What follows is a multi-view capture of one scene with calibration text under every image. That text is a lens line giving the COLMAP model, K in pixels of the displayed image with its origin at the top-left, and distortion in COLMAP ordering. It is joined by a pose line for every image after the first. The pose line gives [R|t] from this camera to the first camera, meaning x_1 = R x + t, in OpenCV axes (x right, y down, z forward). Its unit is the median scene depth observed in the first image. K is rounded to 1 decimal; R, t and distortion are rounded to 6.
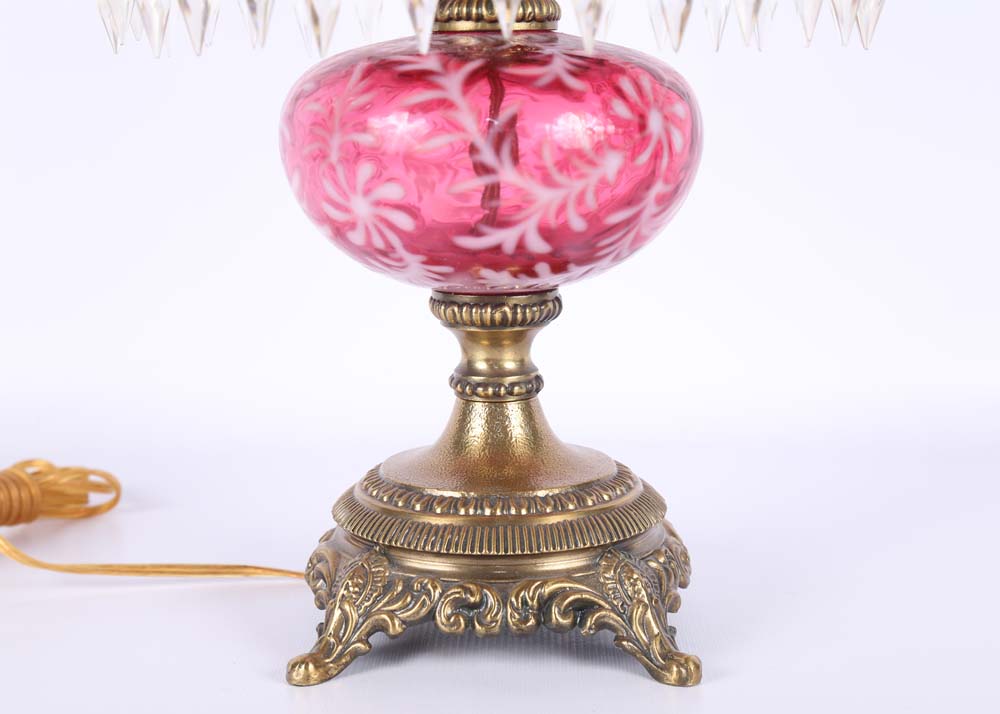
lens RADIAL K [[1928.4, 0, 504.3], [0, 1928.4, 349.7], [0, 0, 1]] dist [0.164720, 0.000000]
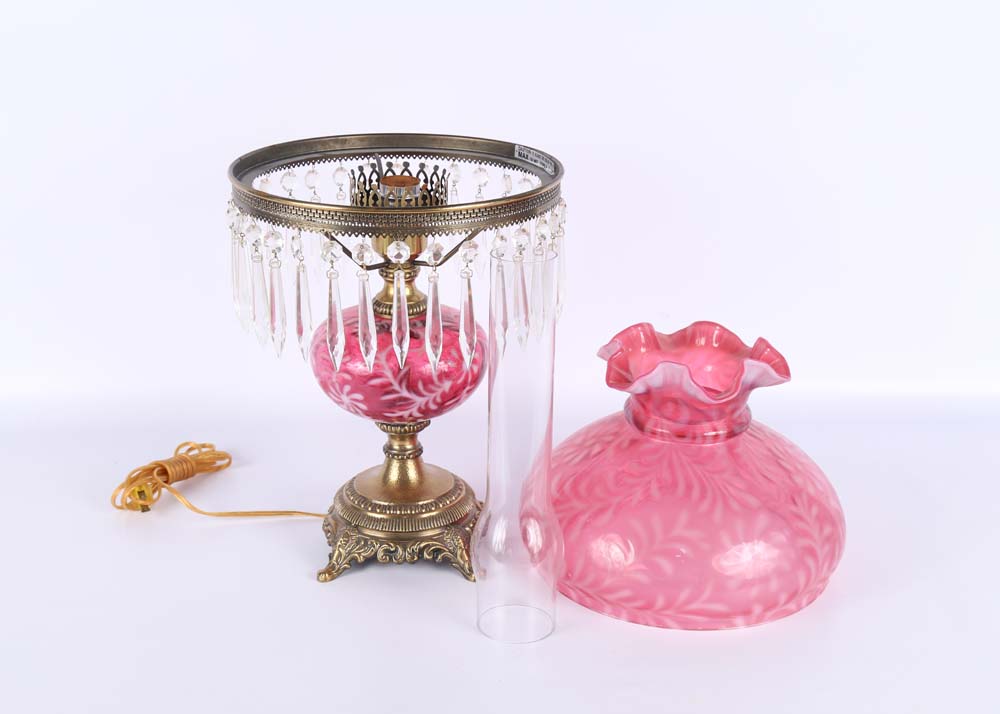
lens RADIAL K [[1661.5, 0, 499.8], [0, 1661.5, 364.2], [0, 0, 1]] dist [0.218369, 0.000000]
pose [[0.999588, 0.000871, 0.028696, 0.059067], [-0.006709, 0.978949, 0.203995, -0.531252], [-0.027914, -0.204104, 0.978551, -1.030303]]
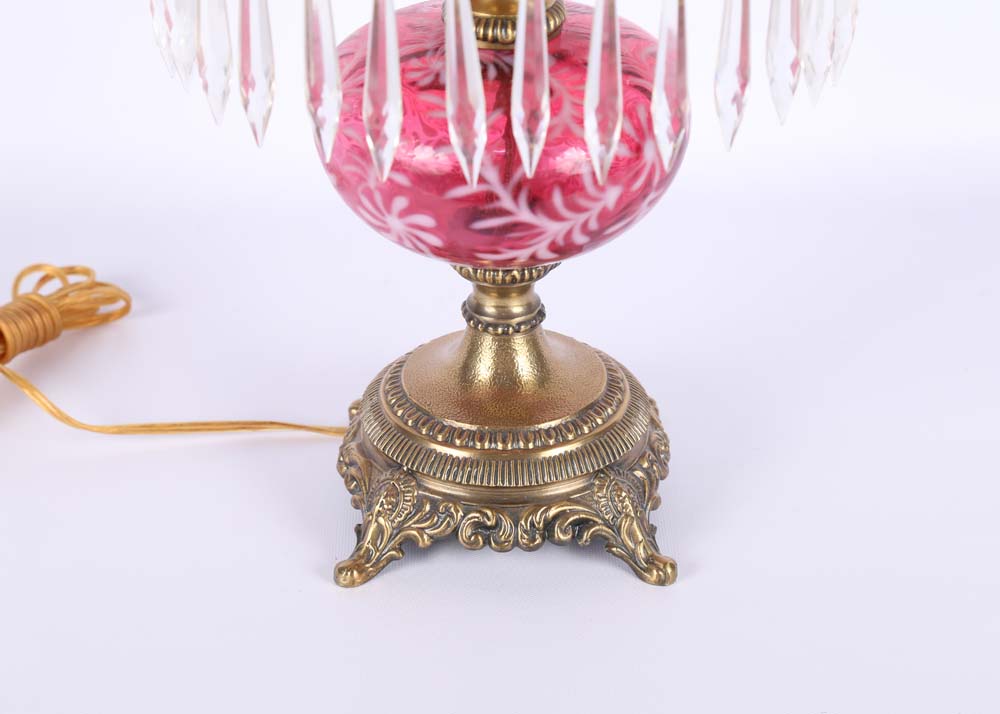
lens RADIAL K [[2797.3, 0, 496.1], [0, 2797.3, 359.2], [0, 0, 1]] dist [0.599827, 0.000000]
pose [[0.999230, -0.011379, 0.037540, -0.075148], [-0.002673, 0.935018, 0.354589, -0.575386], [-0.039135, -0.354417, 0.934268, -0.586126]]
